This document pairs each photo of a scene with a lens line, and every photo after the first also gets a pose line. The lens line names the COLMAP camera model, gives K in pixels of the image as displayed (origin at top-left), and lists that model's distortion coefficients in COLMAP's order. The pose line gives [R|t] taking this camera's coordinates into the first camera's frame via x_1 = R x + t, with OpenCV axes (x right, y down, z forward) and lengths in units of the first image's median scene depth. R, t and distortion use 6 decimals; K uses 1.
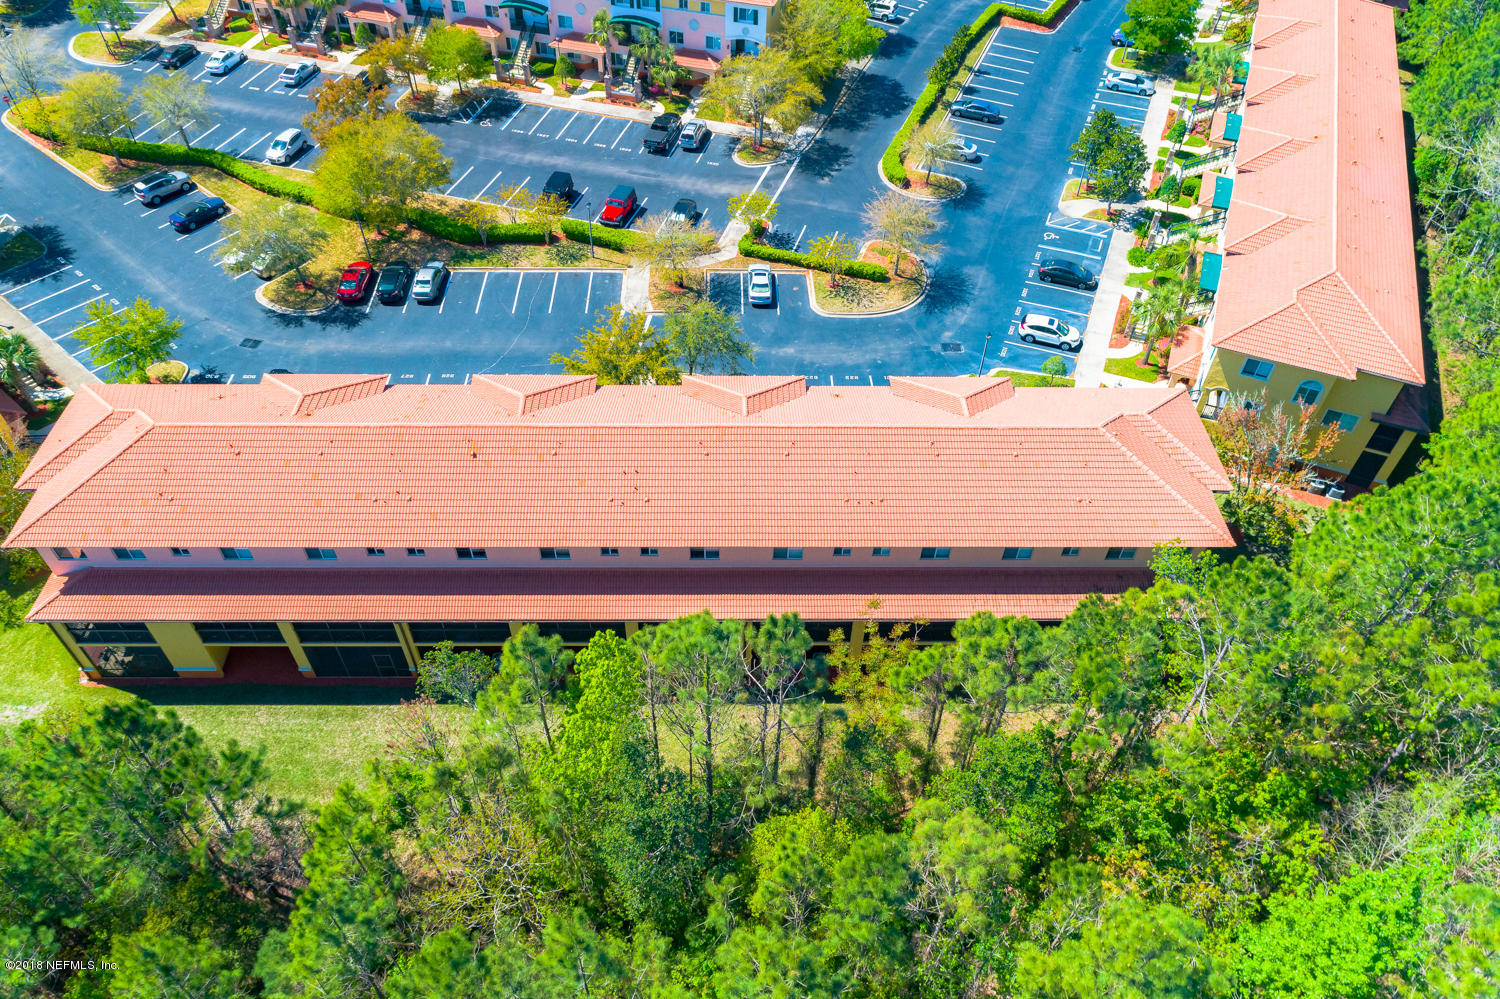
lens RADIAL K [[1056.4, 0, 751.2], [0, 1056.4, 479.4], [0, 0, 1]] dist [0.001944, 0.005583]
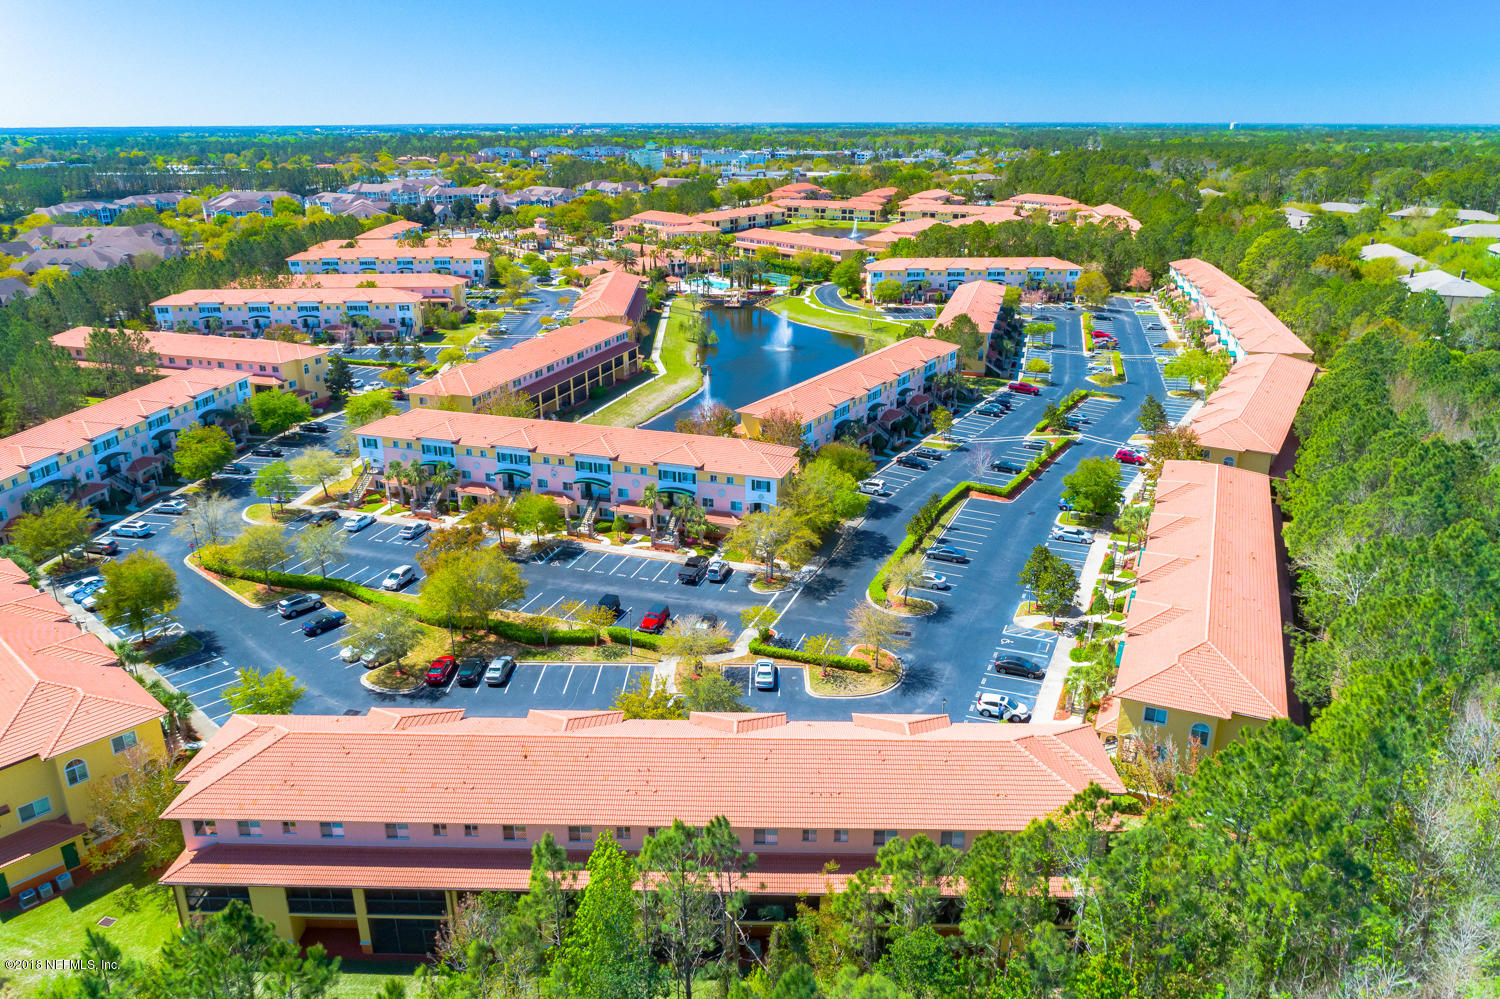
lens RADIAL K [[1016.7, 0, 750.0], [0, 1016.7, 499.5], [0, 0, 1]] dist [0.039227, 0.002942]
pose [[0.999055, -0.009087, -0.042502, 0.036681], [-0.009722, 0.906402, -0.422303, 0.112457], [0.042362, 0.422317, 0.905458, -0.135810]]
